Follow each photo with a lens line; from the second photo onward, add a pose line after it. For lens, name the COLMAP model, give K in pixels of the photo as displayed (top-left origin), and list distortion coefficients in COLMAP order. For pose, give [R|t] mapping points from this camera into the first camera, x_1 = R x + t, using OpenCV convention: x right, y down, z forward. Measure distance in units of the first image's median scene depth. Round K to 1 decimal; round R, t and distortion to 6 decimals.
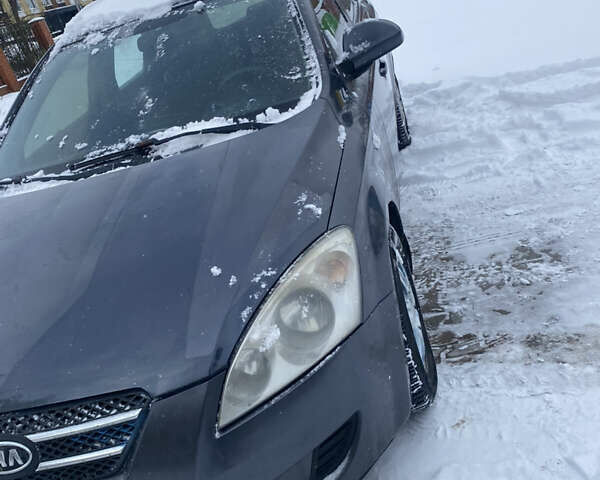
lens RADIAL K [[607.4, 0, 299.3], [0, 607.4, 232.5], [0, 0, 1]] dist [0.100235, -0.246568]
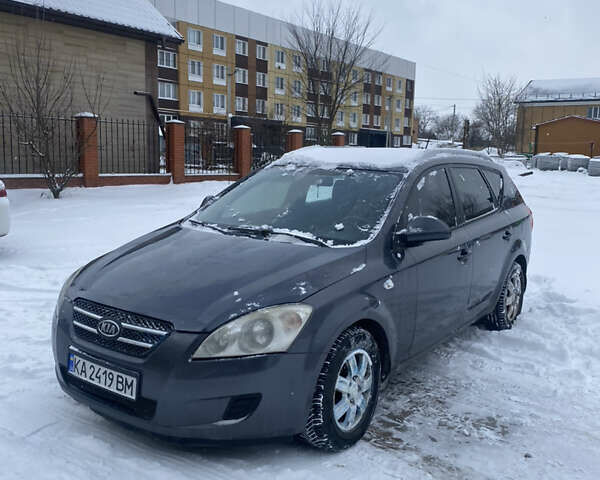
lens RADIAL K [[610.8, 0, 308.9], [0, 610.8, 226.0], [0, 0, 1]] dist [0.082760, -0.202702]
pose [[0.842810, 0.370767, -0.390132, 0.458670], [-0.451095, 0.882009, -0.136281, 0.021330], [0.293571, 0.290846, 0.910618, -0.478644]]
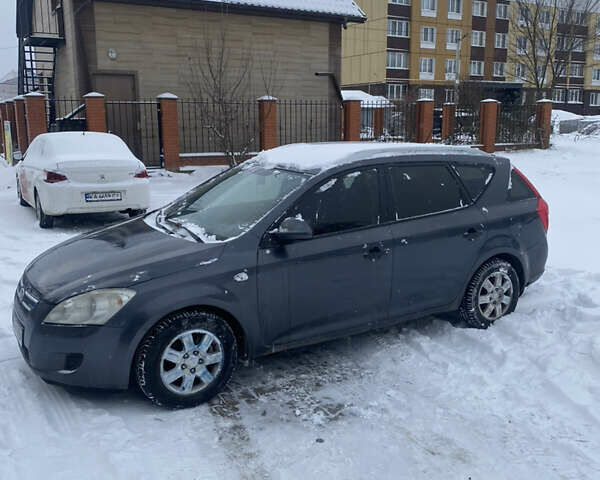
lens RADIAL K [[607.4, 0, 299.3], [0, 607.4, 232.5], [0, 0, 1]] dist [0.100235, -0.246568]
pose [[0.607926, 0.431093, -0.666772, 1.243095], [-0.487239, 0.865609, 0.115411, -0.504339], [0.626917, 0.254716, 0.736271, -0.229149]]
